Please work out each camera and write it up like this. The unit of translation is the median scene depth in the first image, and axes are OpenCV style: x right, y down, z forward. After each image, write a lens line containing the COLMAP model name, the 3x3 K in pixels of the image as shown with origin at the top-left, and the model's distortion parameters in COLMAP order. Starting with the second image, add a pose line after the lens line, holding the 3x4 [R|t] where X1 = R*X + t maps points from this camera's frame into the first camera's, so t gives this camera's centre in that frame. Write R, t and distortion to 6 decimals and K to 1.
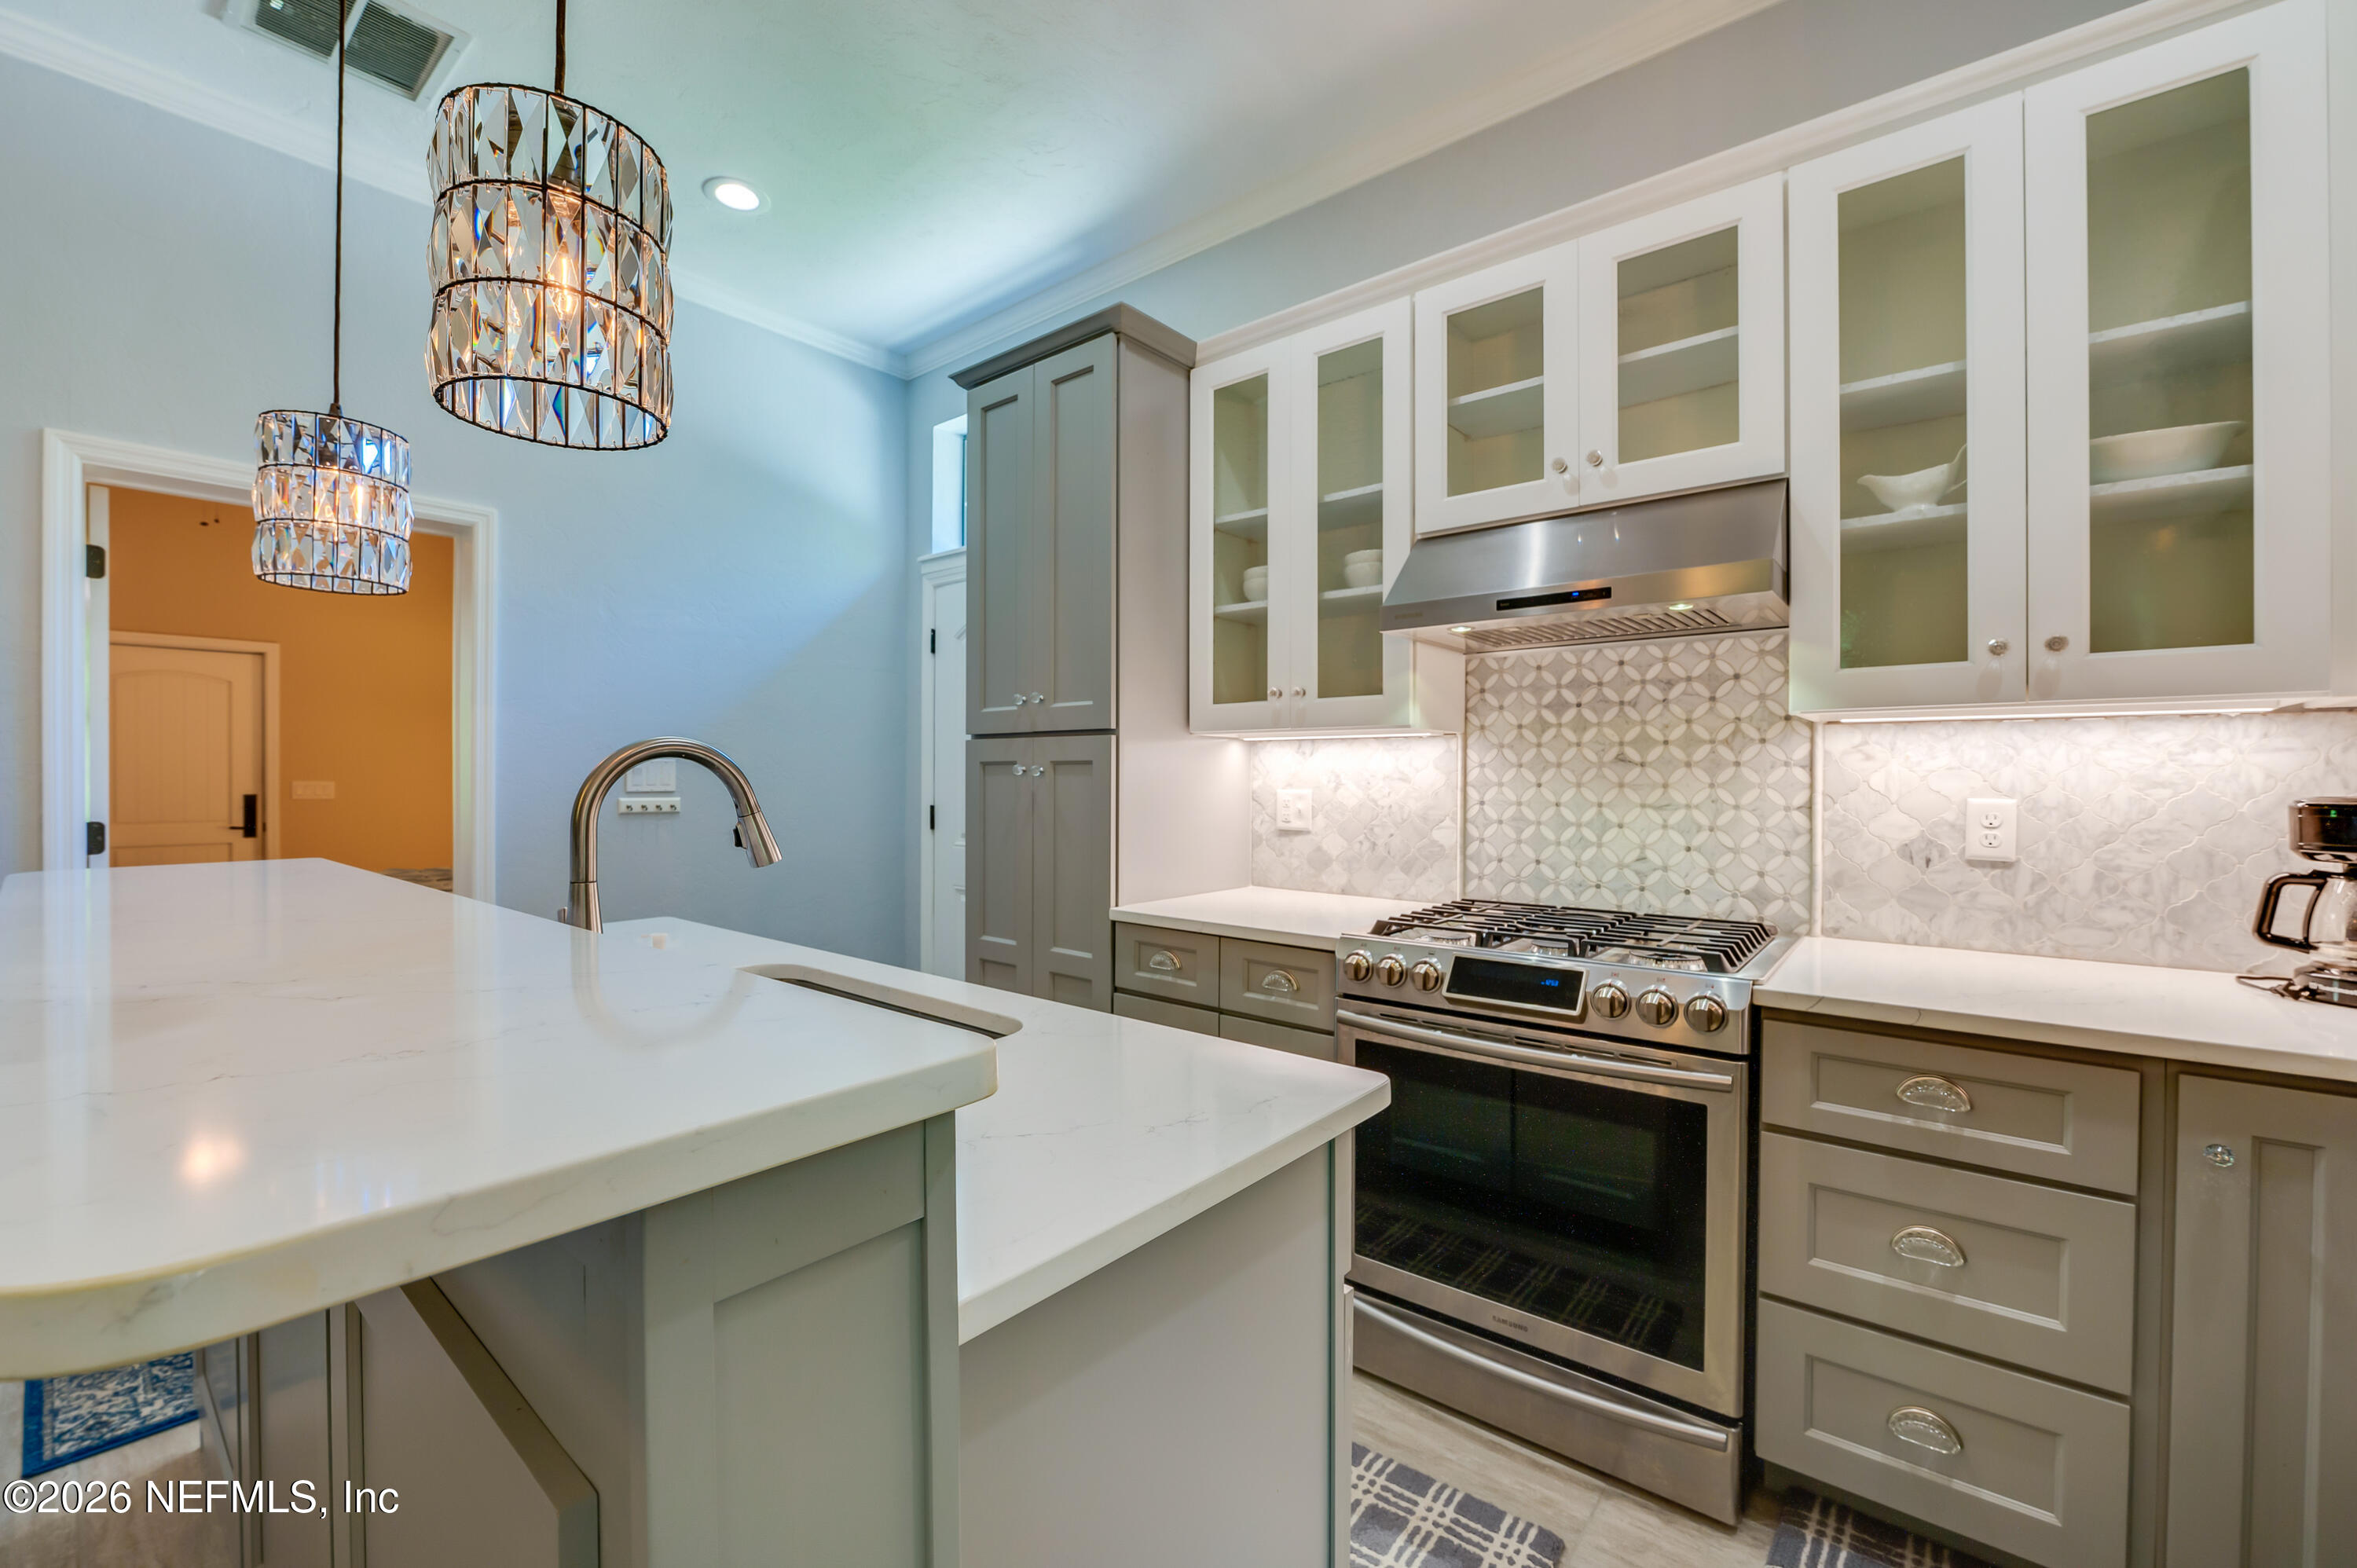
lens RADIAL K [[957.8, 0, 1184.9], [0, 957.8, 783.0], [0, 0, 1]] dist [-0.004520, -0.000243]
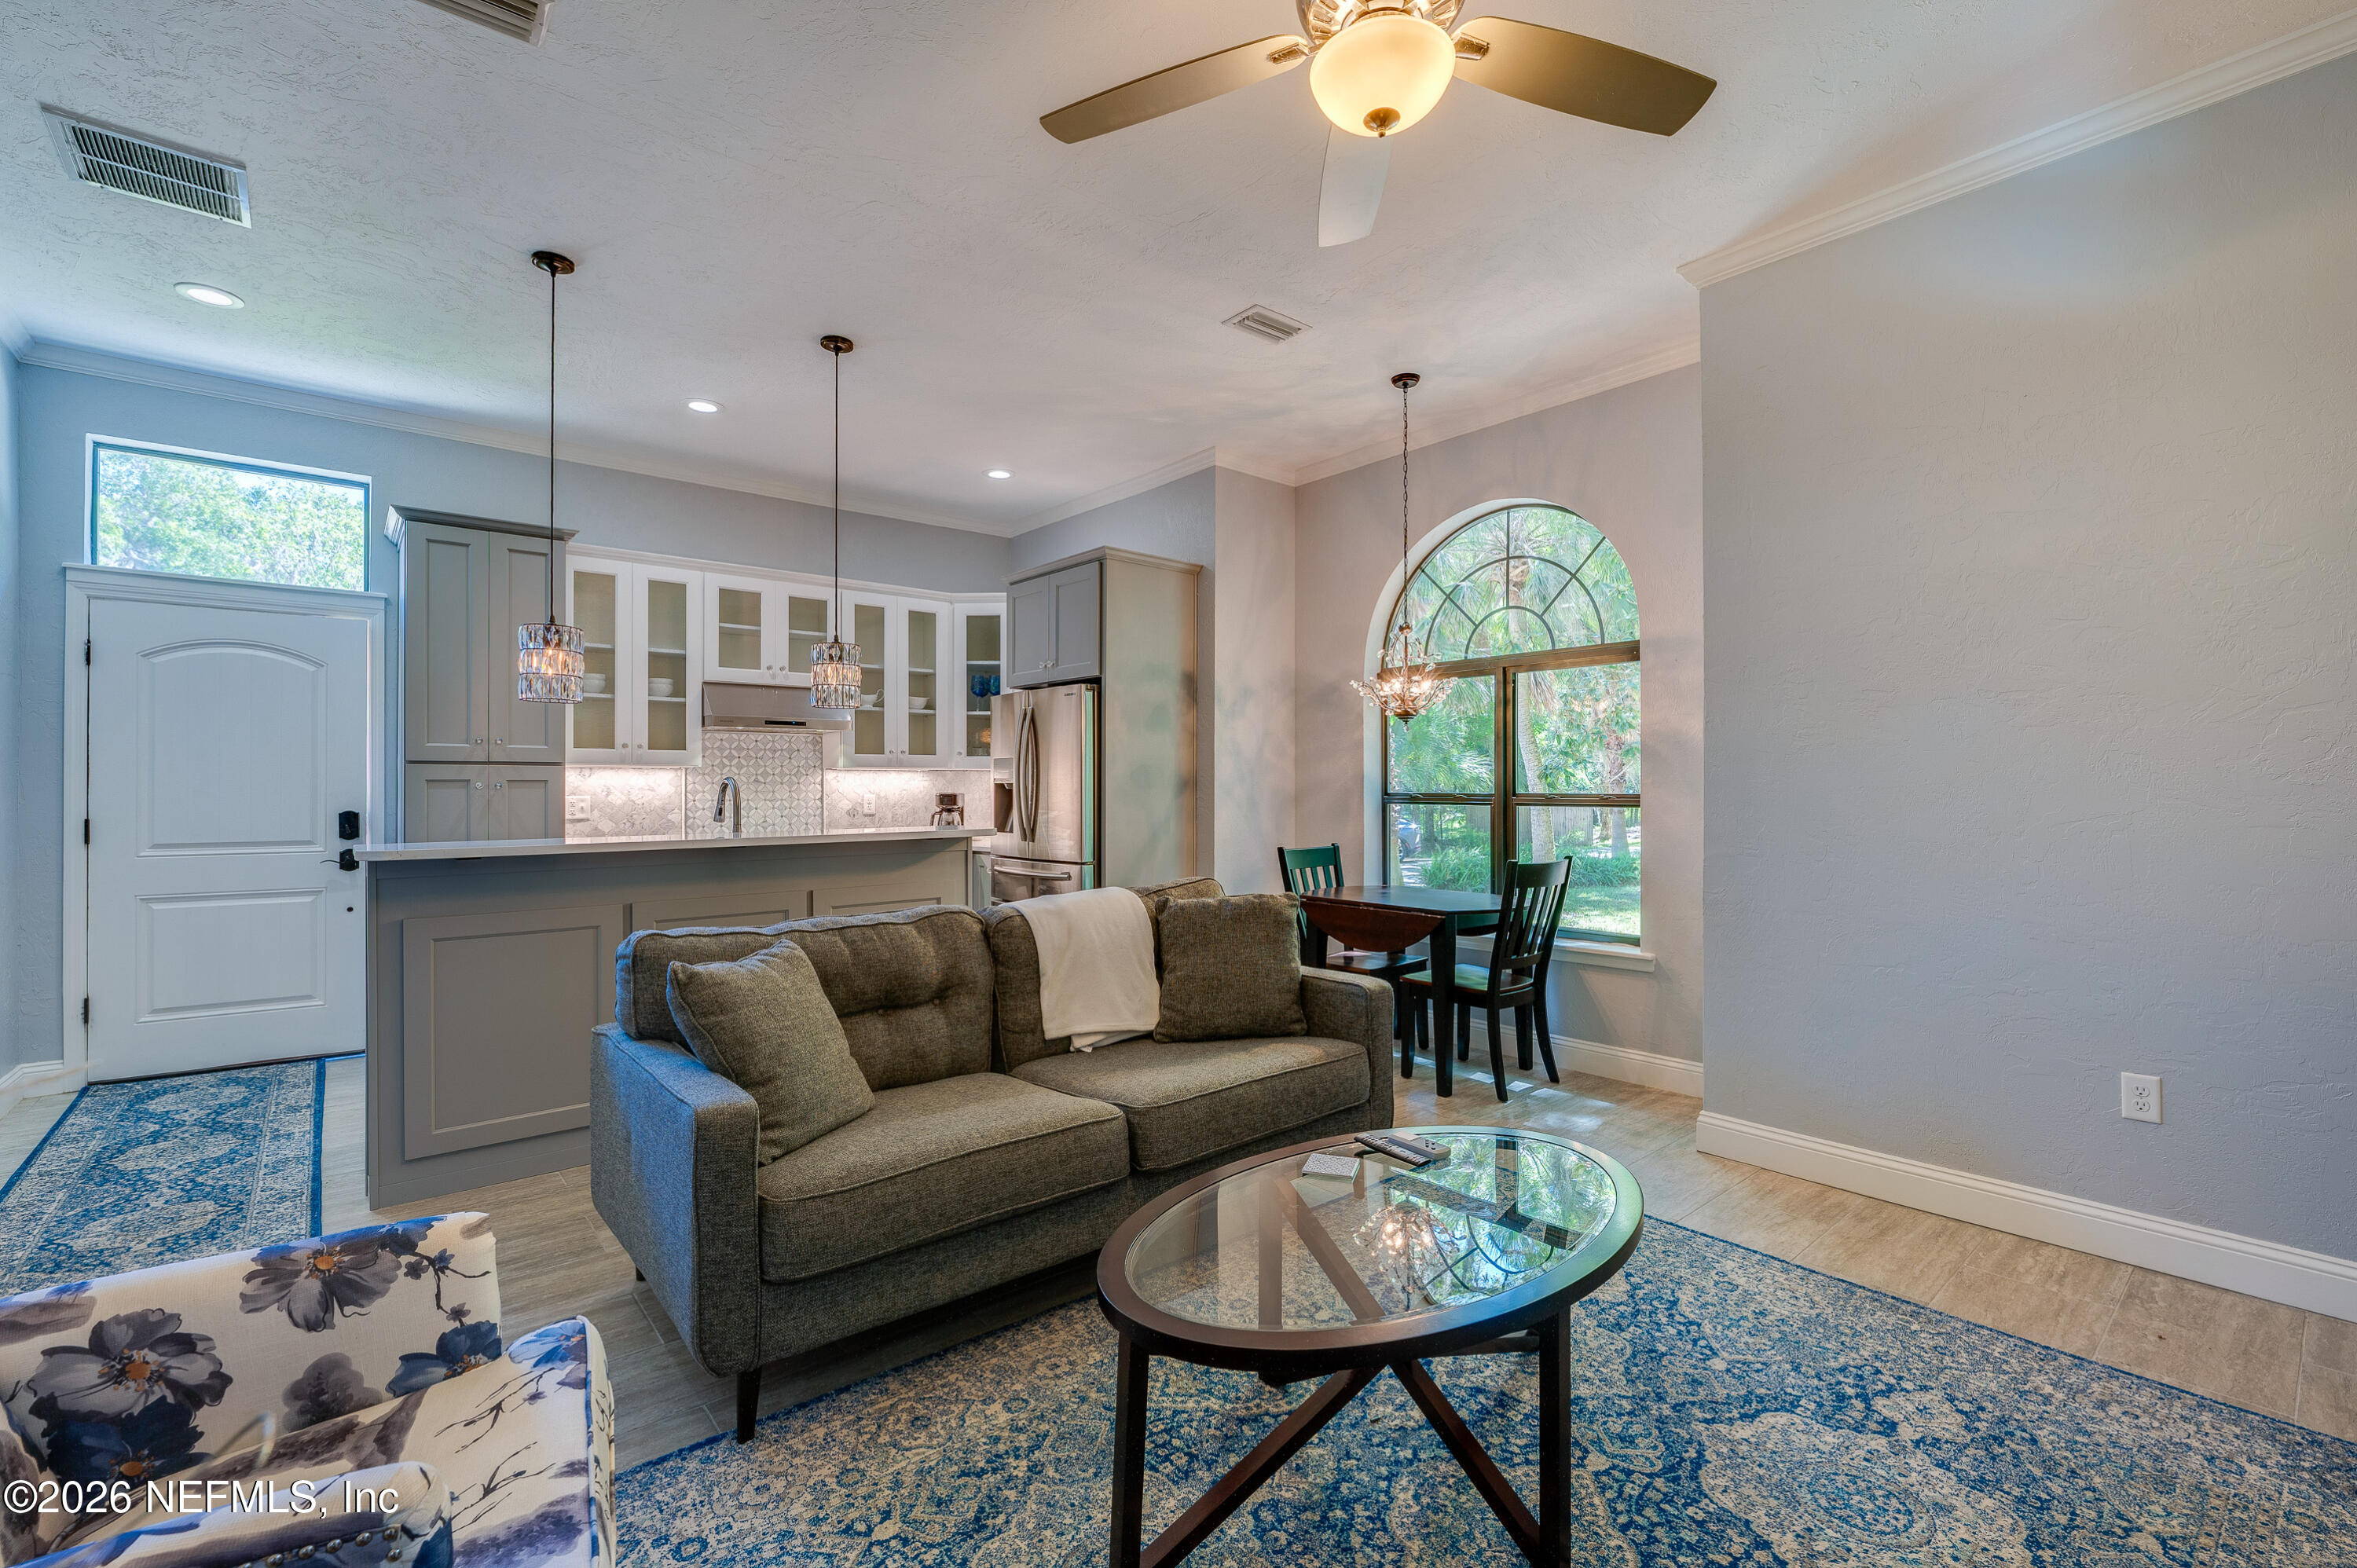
lens RADIAL K [[1025.9, 0, 1166.6], [0, 1025.9, 778.3], [0, 0, 1]] dist [-0.005381, -0.000755]
pose [[0.183211, 0.004582, 0.983063, -1.862324], [0.006060, 0.999965, -0.005790, -0.009790], [-0.983055, 0.007018, 0.183177, -0.480648]]
